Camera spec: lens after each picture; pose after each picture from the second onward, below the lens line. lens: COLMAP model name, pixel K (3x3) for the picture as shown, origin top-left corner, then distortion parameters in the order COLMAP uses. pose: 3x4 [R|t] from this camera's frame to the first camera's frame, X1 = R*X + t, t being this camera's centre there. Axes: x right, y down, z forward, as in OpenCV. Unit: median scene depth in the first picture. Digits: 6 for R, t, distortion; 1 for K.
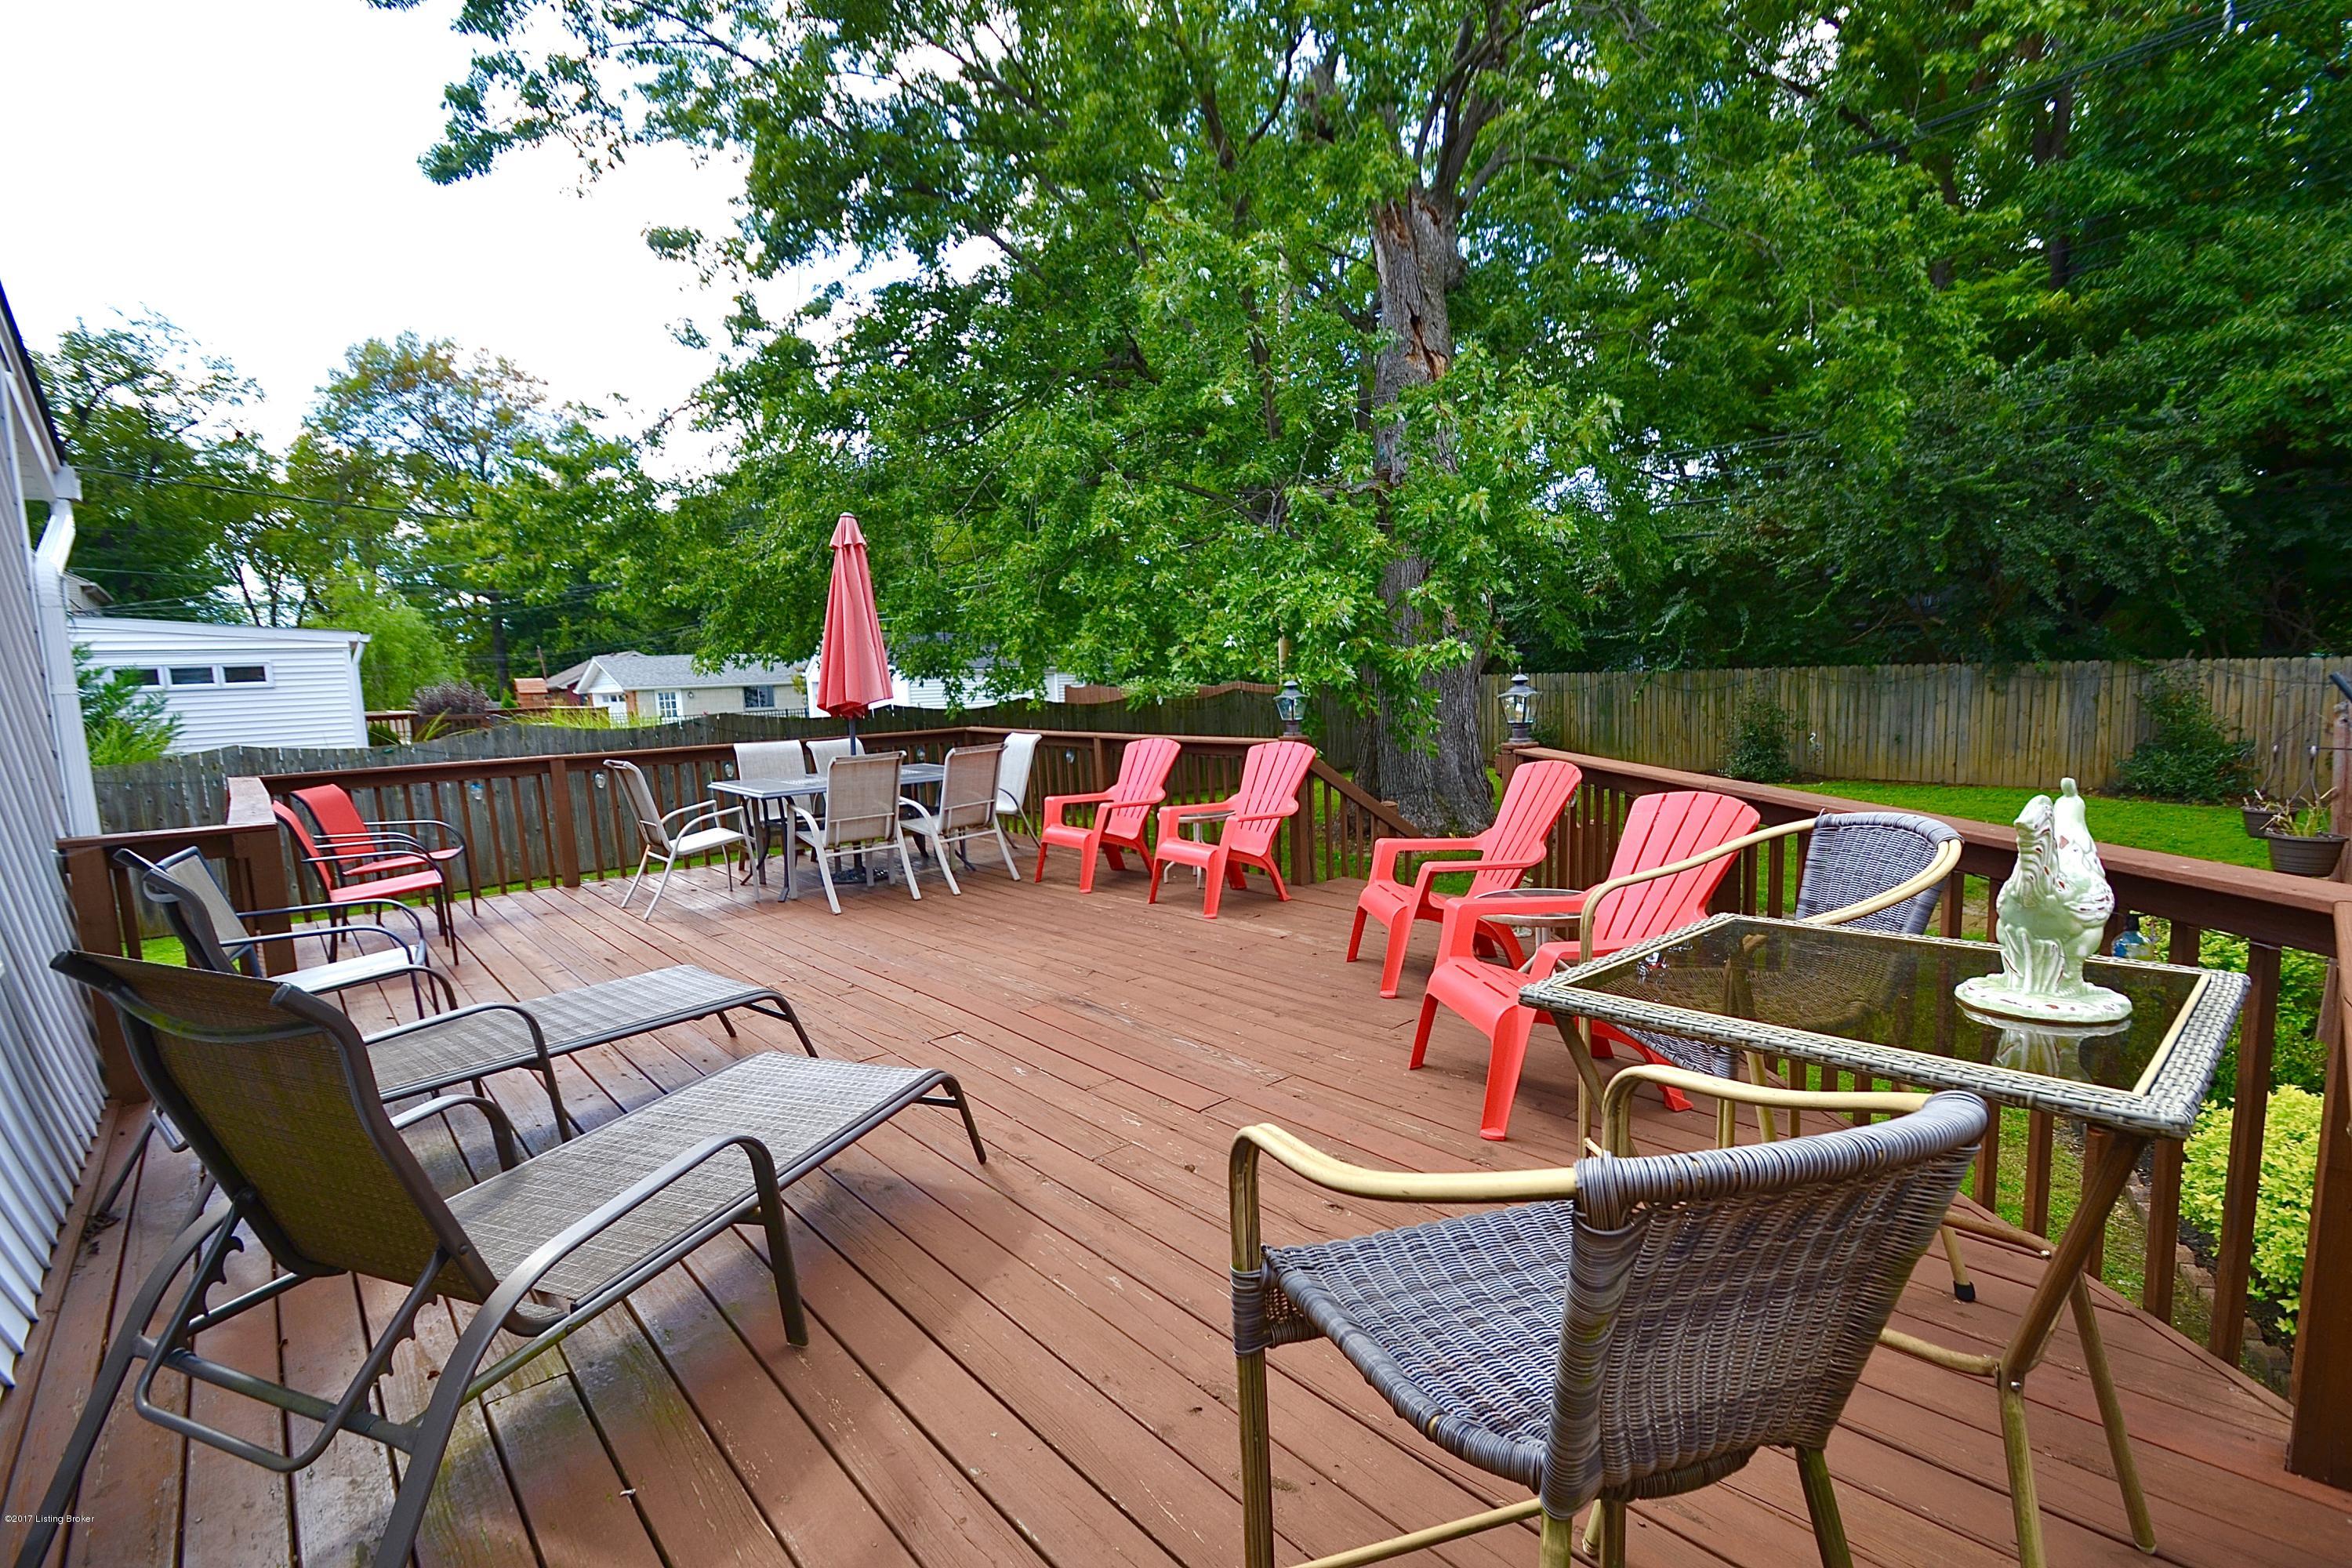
lens RADIAL K [[1046.1, 0, 1172.9], [0, 1046.1, 802.1], [0, 0, 1]] dist [0.017786, -0.015580]
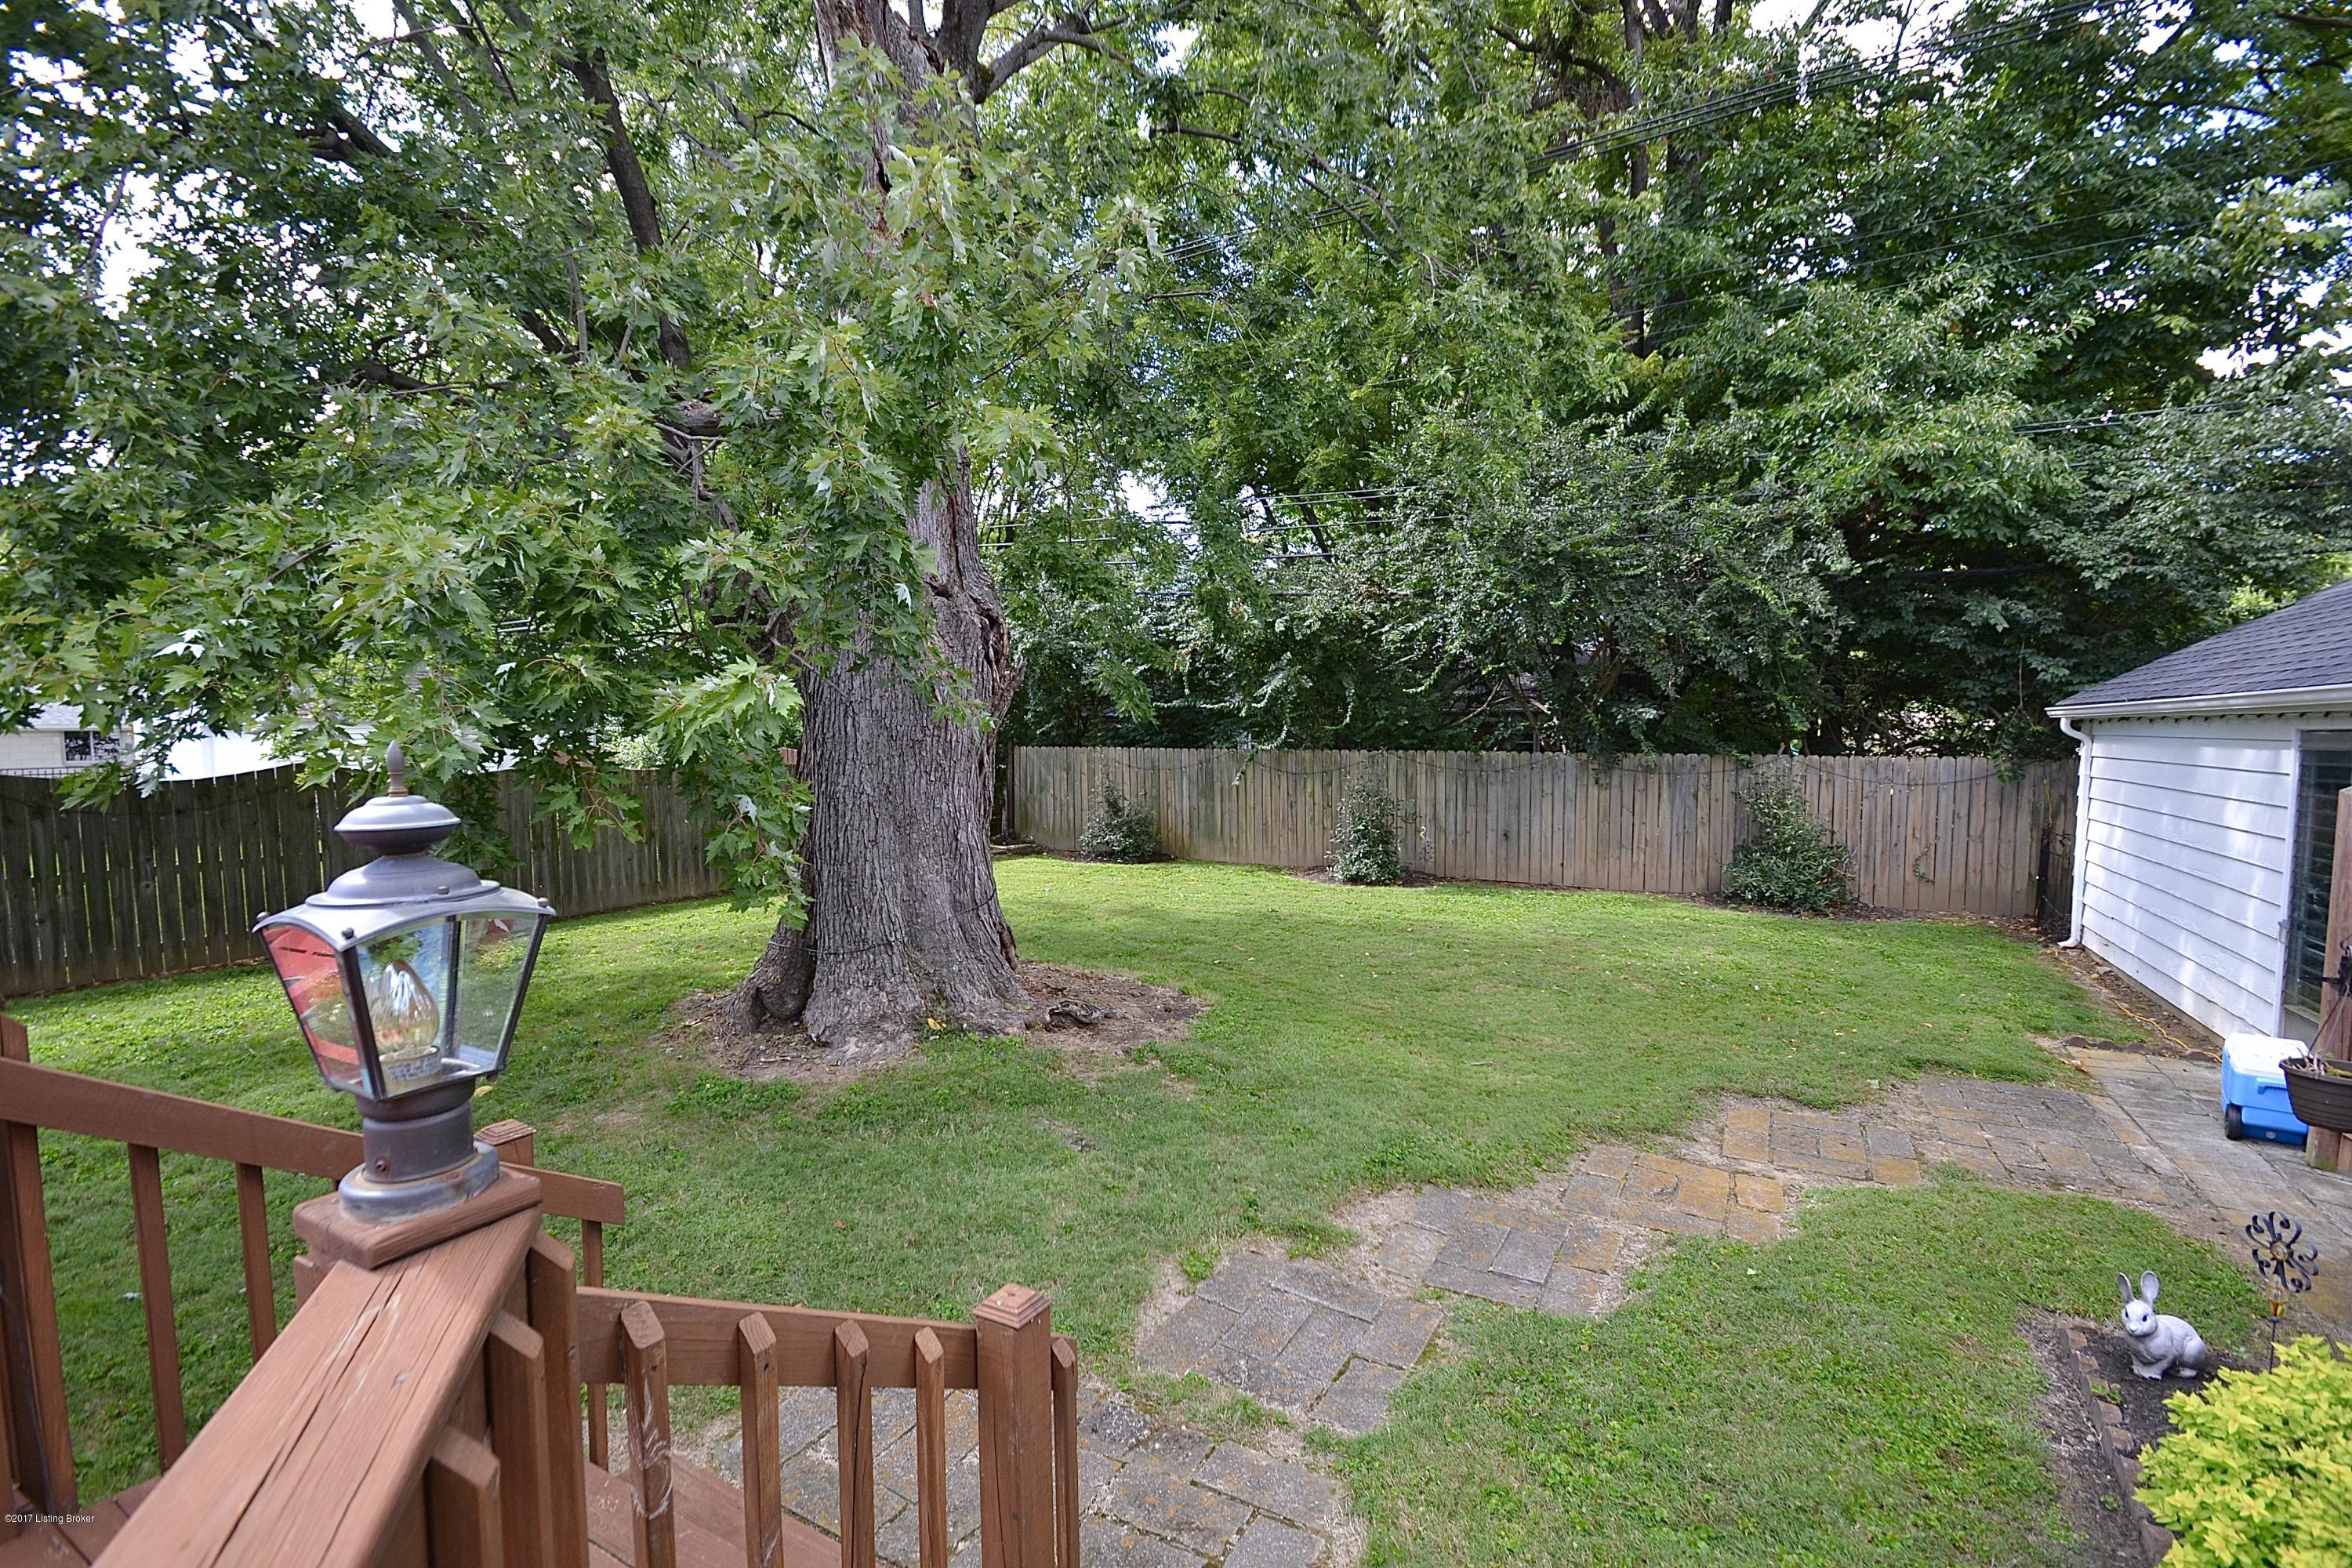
lens RADIAL K [[1046.1, 0, 1172.9], [0, 1046.1, 802.1], [0, 0, 1]] dist [0.017786, -0.015580]
pose [[0.942684, 0.013216, 0.333426, 0.149611], [0.007581, 0.998109, -0.060994, -0.041795], [-0.333602, 0.060026, 0.940801, 0.303439]]
